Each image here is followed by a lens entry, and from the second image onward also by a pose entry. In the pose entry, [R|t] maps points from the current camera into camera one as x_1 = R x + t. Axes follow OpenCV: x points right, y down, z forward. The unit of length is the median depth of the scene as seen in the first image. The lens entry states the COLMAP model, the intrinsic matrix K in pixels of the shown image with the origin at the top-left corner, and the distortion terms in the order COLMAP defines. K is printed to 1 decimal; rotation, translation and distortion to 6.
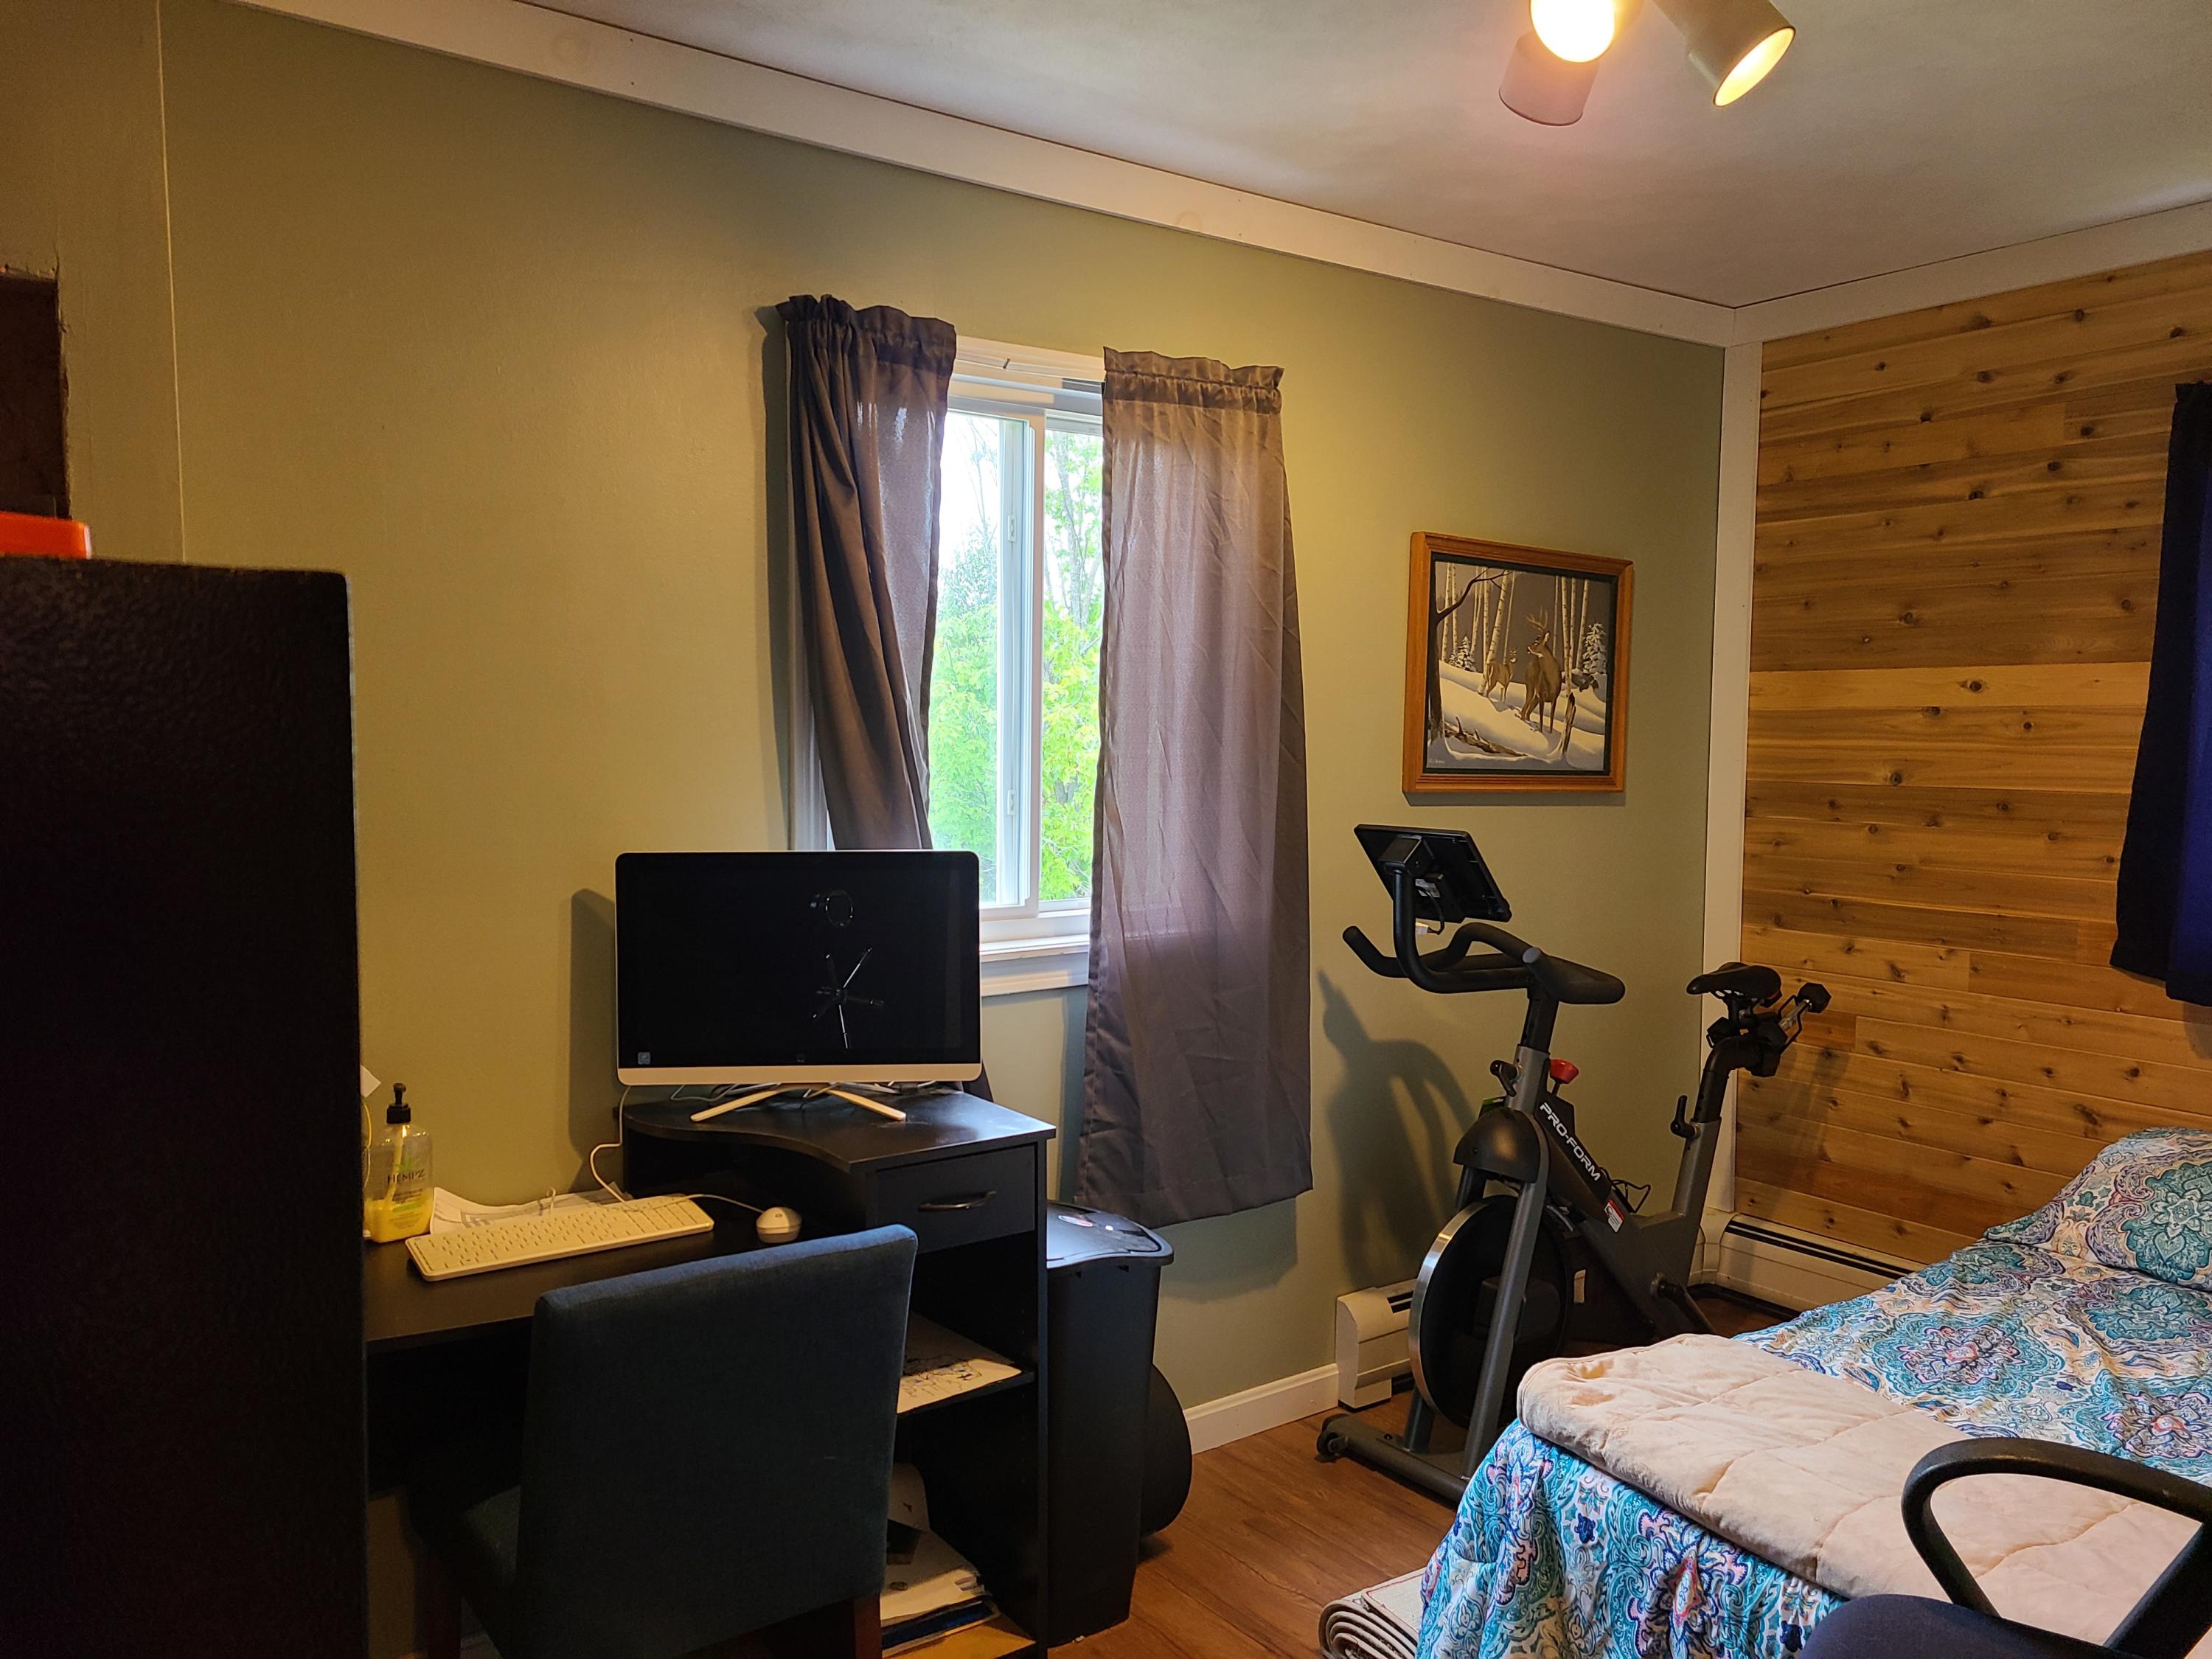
lens RADIAL K [[1637.3, 0, 1115.9], [0, 1637.3, 870.6], [0, 0, 1]] dist [0.066196, -0.039961]
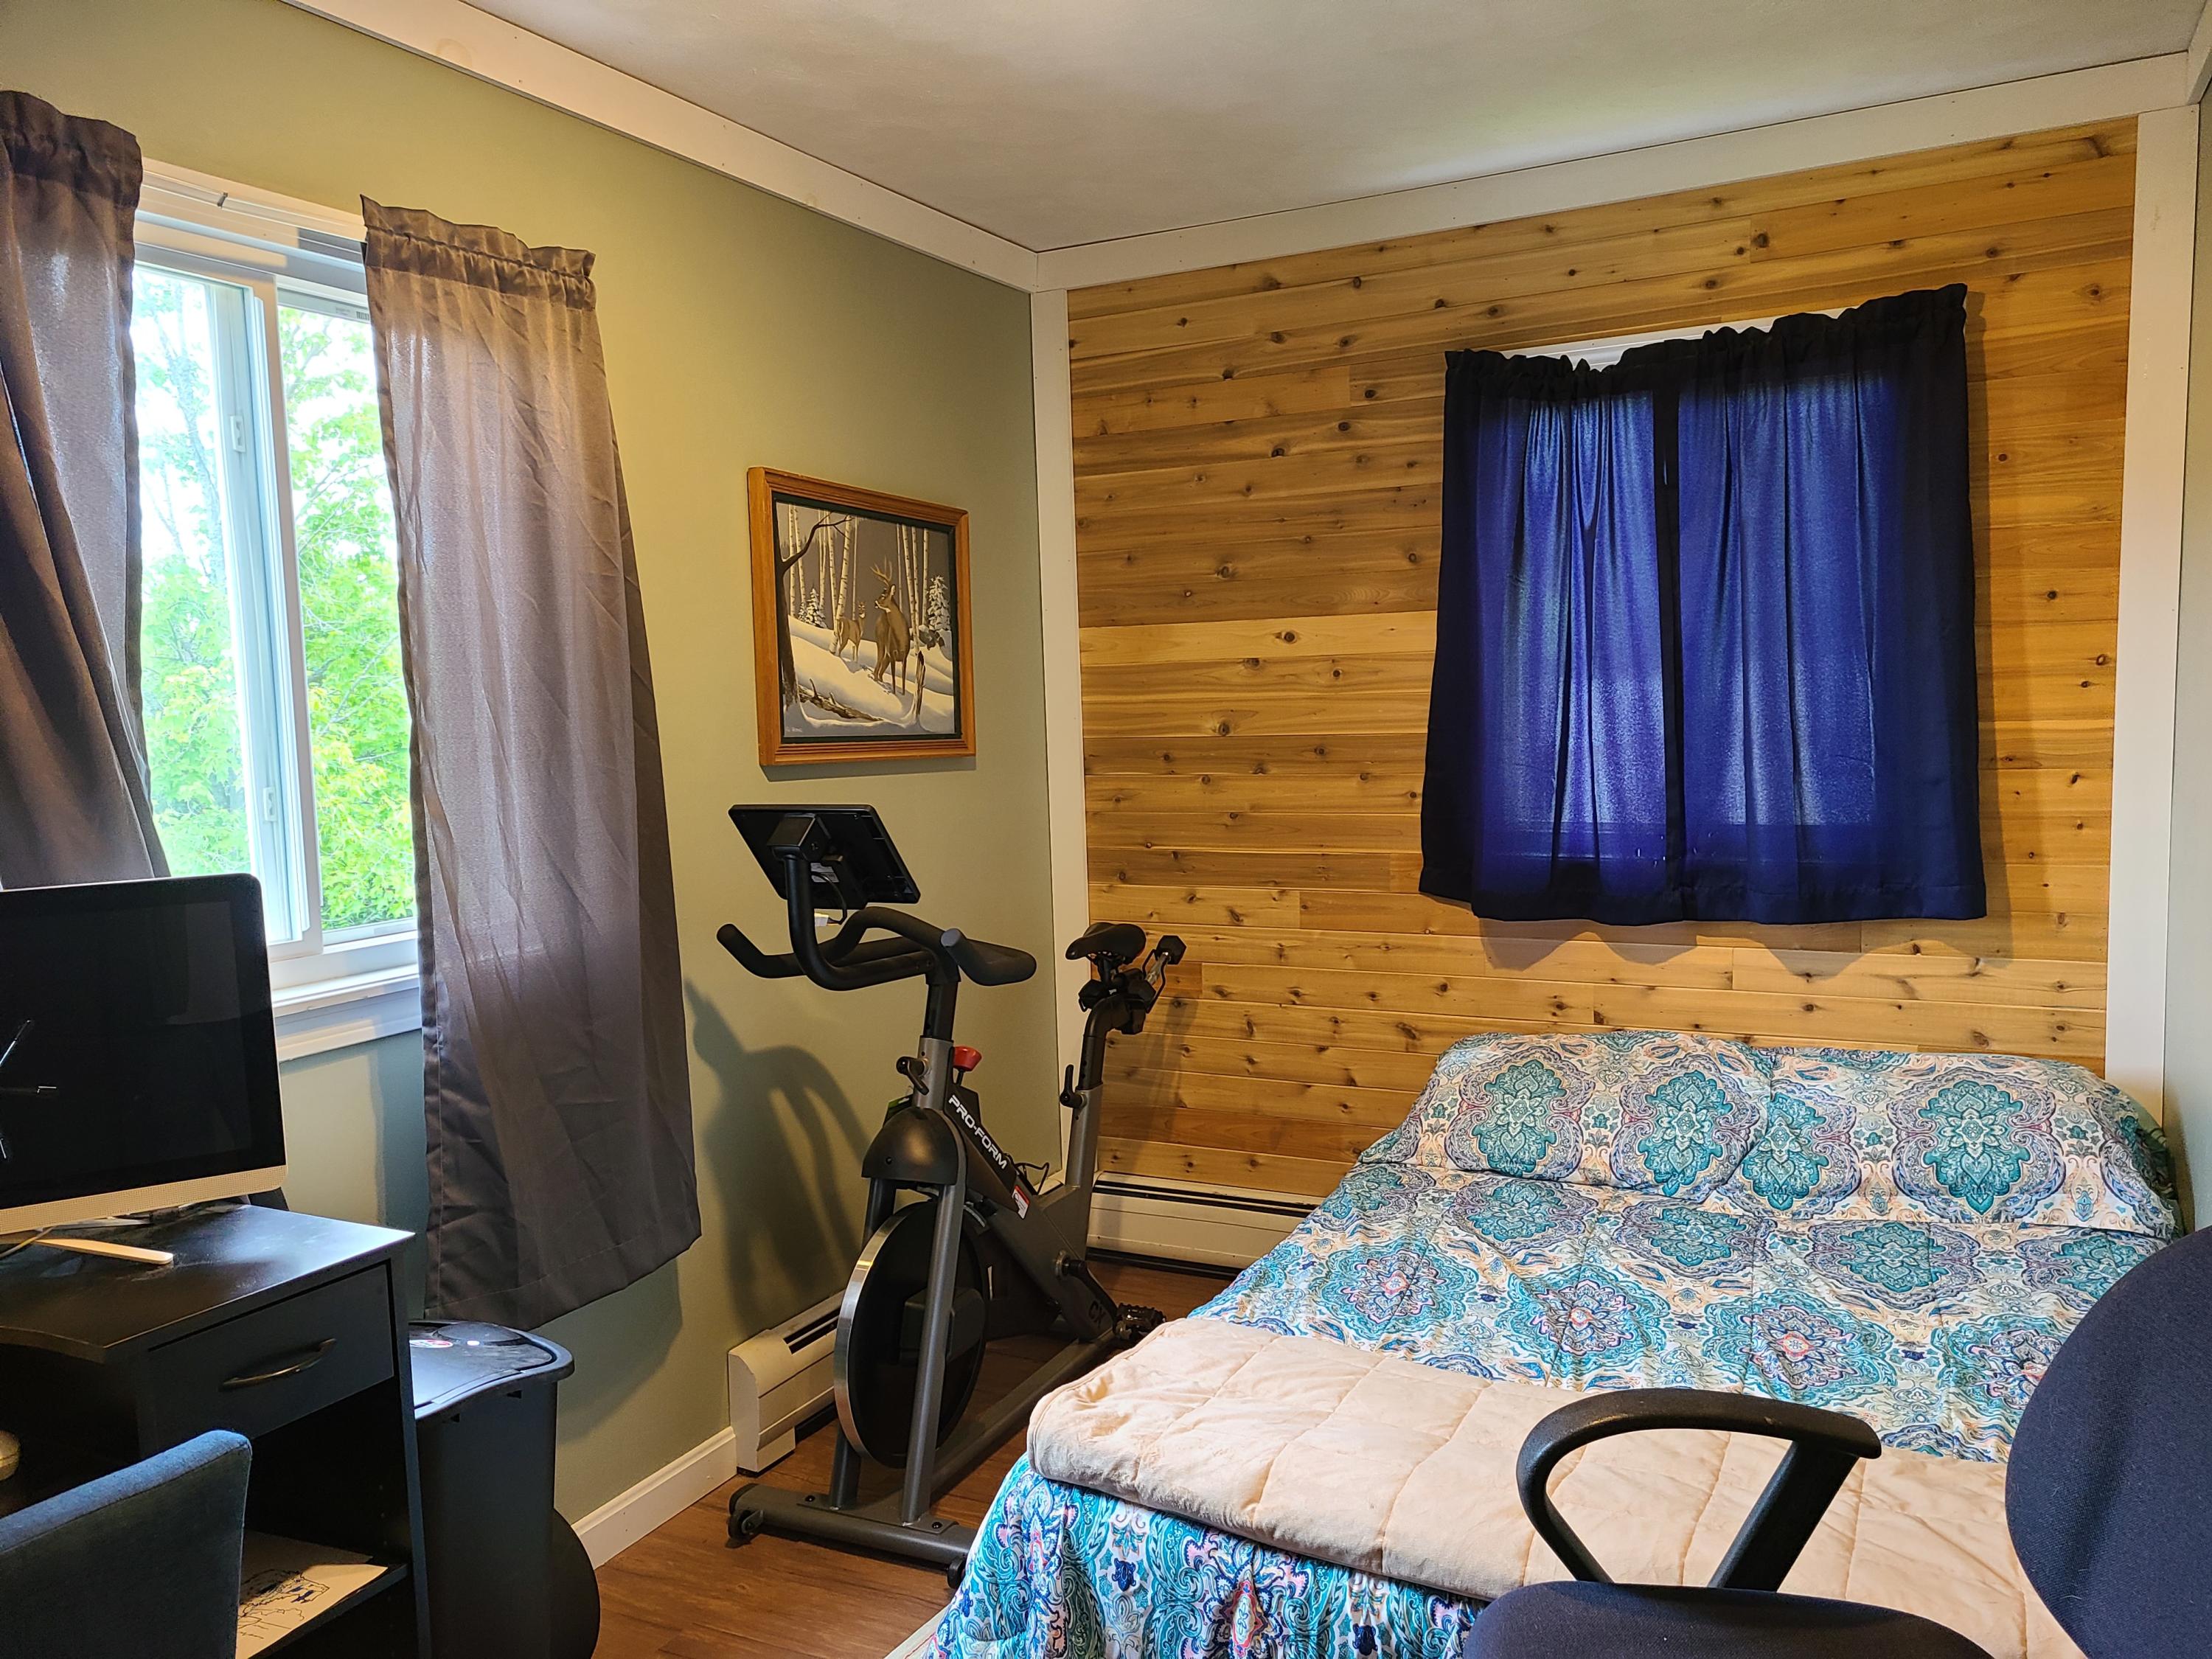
lens RADIAL K [[1637.3, 0, 1115.9], [0, 1637.3, 870.6], [0, 0, 1]] dist [0.066196, -0.039961]
pose [[0.888073, -0.081882, 0.452351, -0.064351], [0.076088, 0.996618, 0.031024, -0.005472], [-0.453362, 0.006867, 0.891300, 0.144974]]
